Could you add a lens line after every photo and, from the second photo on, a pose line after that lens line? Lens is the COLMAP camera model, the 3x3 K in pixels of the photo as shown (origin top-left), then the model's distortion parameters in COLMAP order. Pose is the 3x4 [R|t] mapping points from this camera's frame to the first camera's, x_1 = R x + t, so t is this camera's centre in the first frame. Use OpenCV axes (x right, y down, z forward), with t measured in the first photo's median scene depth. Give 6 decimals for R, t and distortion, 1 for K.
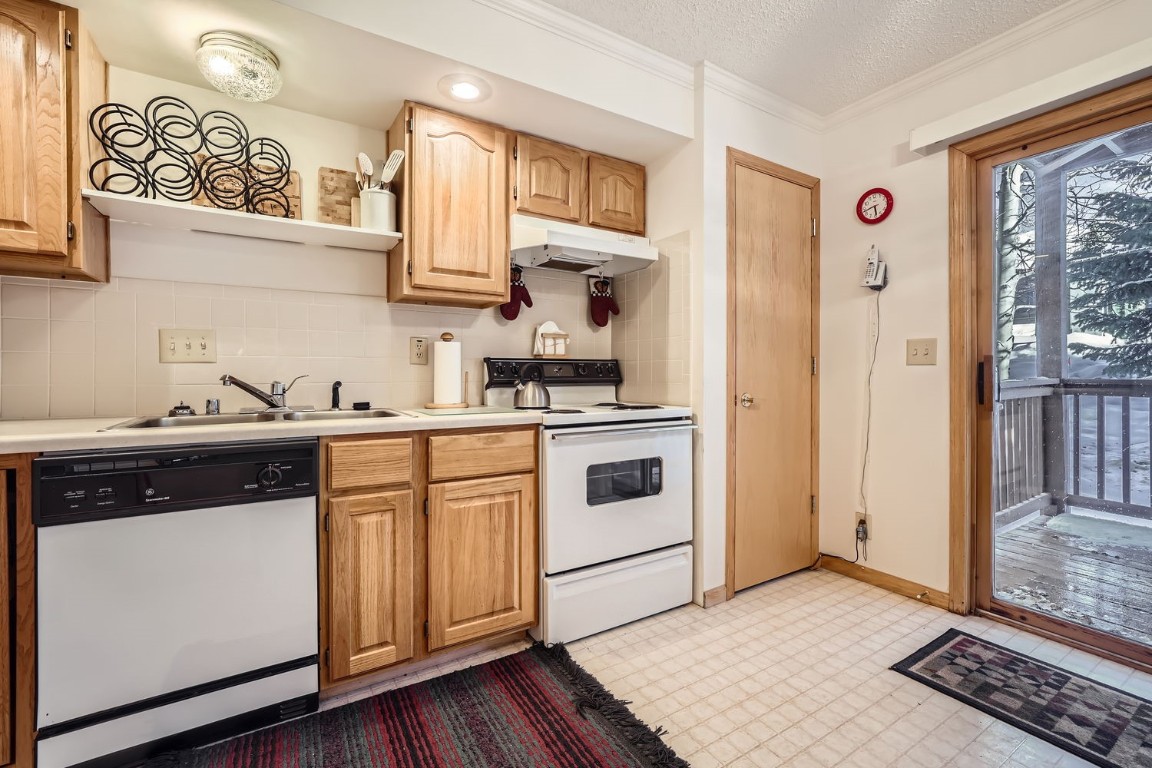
lens RADIAL K [[501.9, 0, 586.2], [0, 501.9, 380.9], [0, 0, 1]] dist [-0.003703, 0.007391]
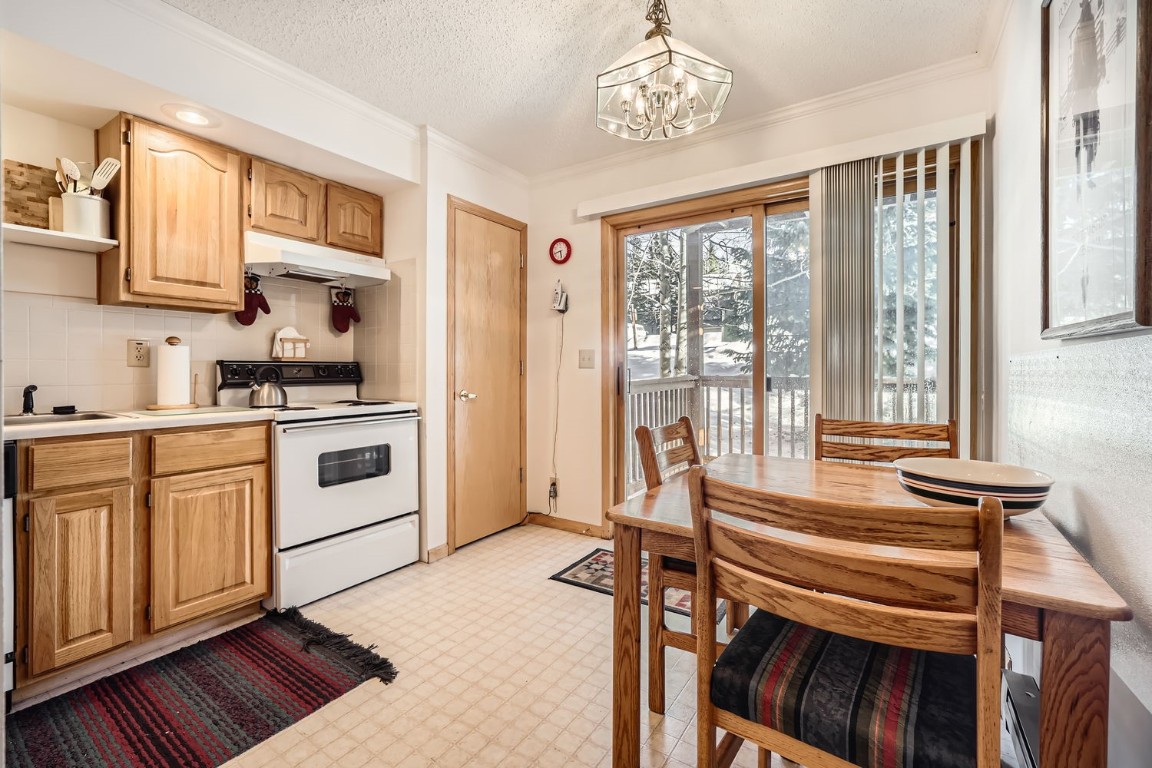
lens RADIAL K [[501.9, 0, 575.2], [0, 501.9, 373.2], [0, 0, 1]] dist [-0.003703, 0.007391]
pose [[0.919348, -0.002499, 0.393437, 0.084599], [0.004727, 0.999978, -0.004694, -0.011914], [-0.393417, 0.006175, 0.919339, -0.302020]]
